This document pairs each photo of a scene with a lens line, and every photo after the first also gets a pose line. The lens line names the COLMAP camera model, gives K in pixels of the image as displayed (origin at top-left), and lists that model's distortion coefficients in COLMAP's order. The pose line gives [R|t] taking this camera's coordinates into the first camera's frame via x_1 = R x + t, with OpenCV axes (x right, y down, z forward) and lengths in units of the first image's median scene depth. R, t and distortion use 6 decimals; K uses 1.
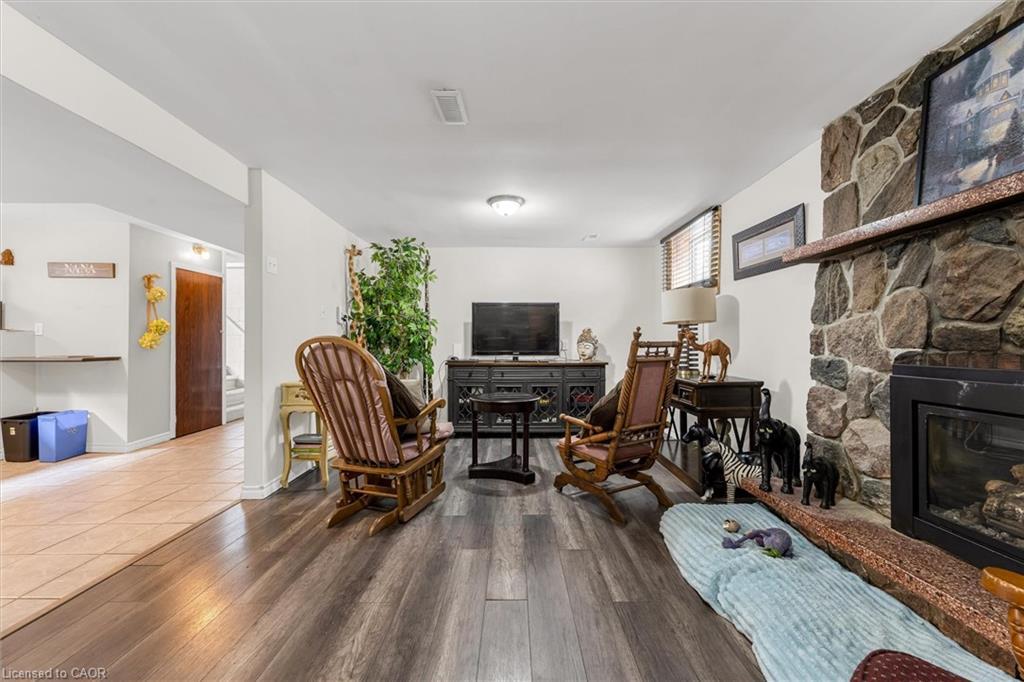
lens RADIAL K [[403.5, 0, 508.5], [0, 403.5, 344.9], [0, 0, 1]] dist [-0.003767, 0.000880]
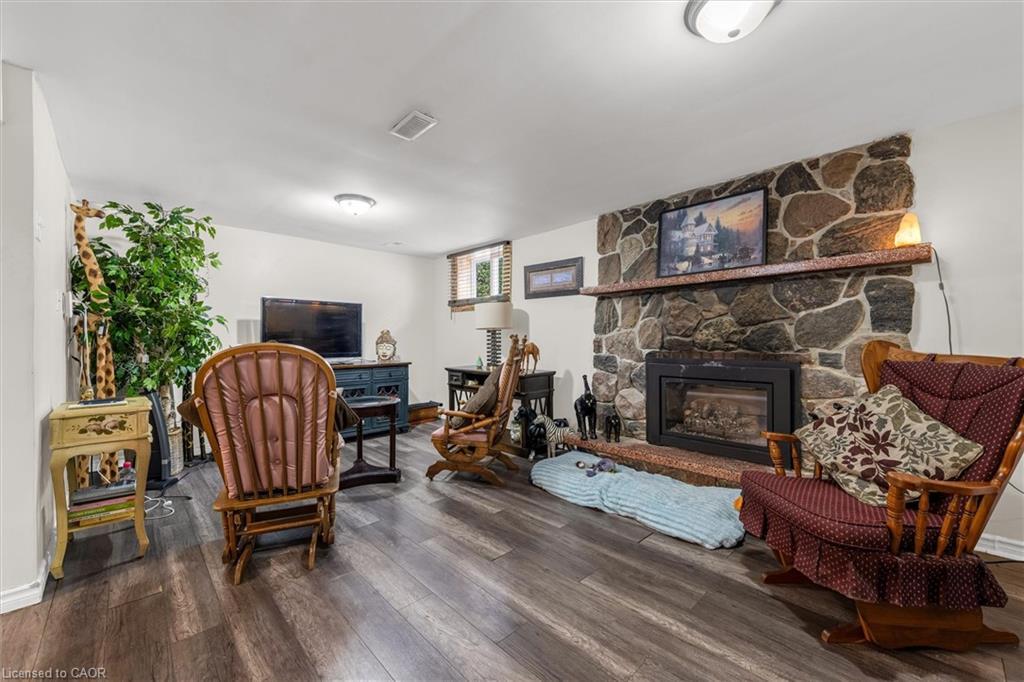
lens RADIAL K [[403.5, 0, 511.2], [0, 403.5, 342.4], [0, 0, 1]] dist [-0.003767, 0.000880]
pose [[0.721819, -0.003629, 0.692072, -0.624022], [0.003155, 0.999993, 0.001953, -0.022331], [-0.692074, 0.000774, 0.721826, 0.057341]]
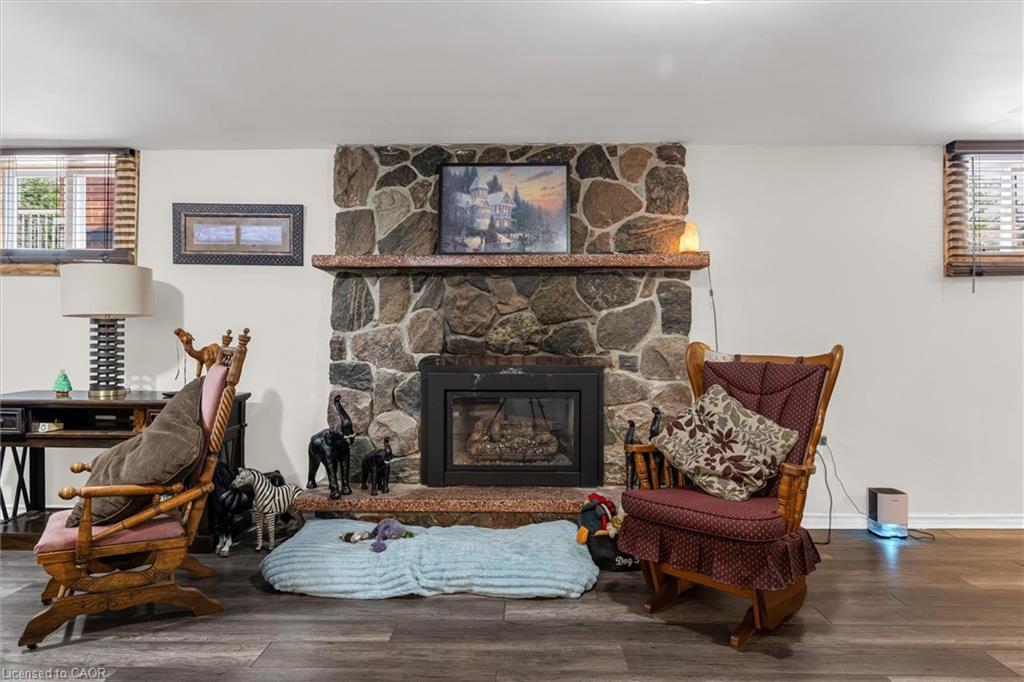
lens RADIAL K [[588.3, 0, 513.0], [0, 588.3, 344.9], [0, 0, 1]] dist [-0.003408, 0.000790]
pose [[0.022049, -0.003261, 0.999752, -0.754927], [-0.001576, 0.999993, 0.003296, -0.020181], [-0.999756, -0.001649, 0.022043, 0.507189]]
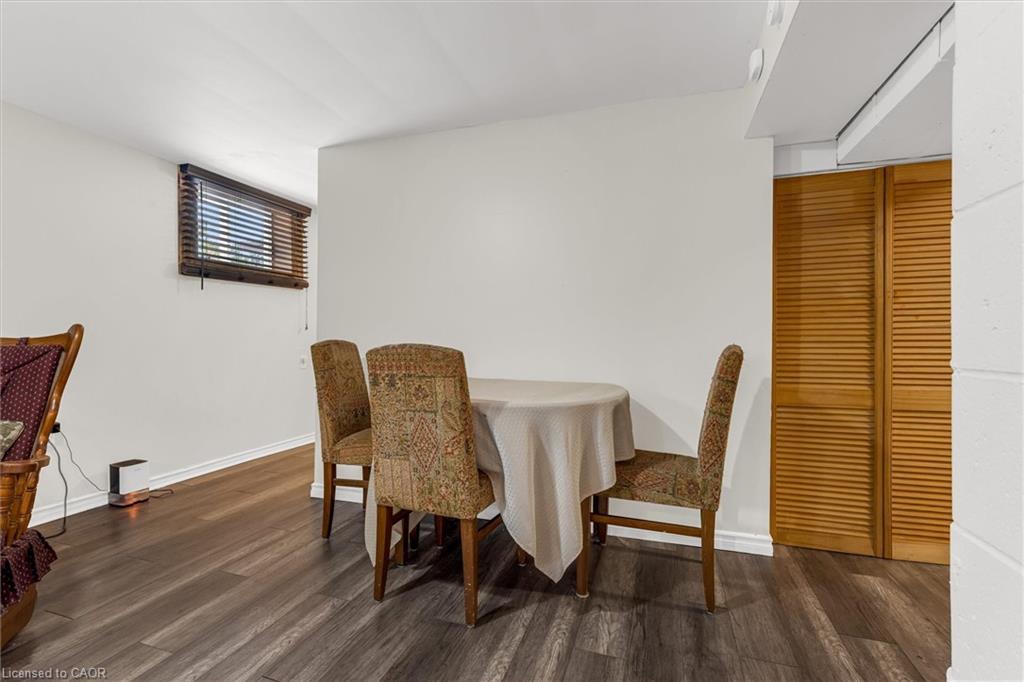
lens RADIAL K [[456.9, 0, 512.3], [0, 456.9, 342.2], [0, 0, 1]] dist [0.000073, -0.000155]
pose [[-0.950488, -0.007099, 0.310681, -0.635523], [-0.004063, 0.999937, 0.010420, 0.003365], [-0.310736, 0.008642, -0.950457, 0.457483]]
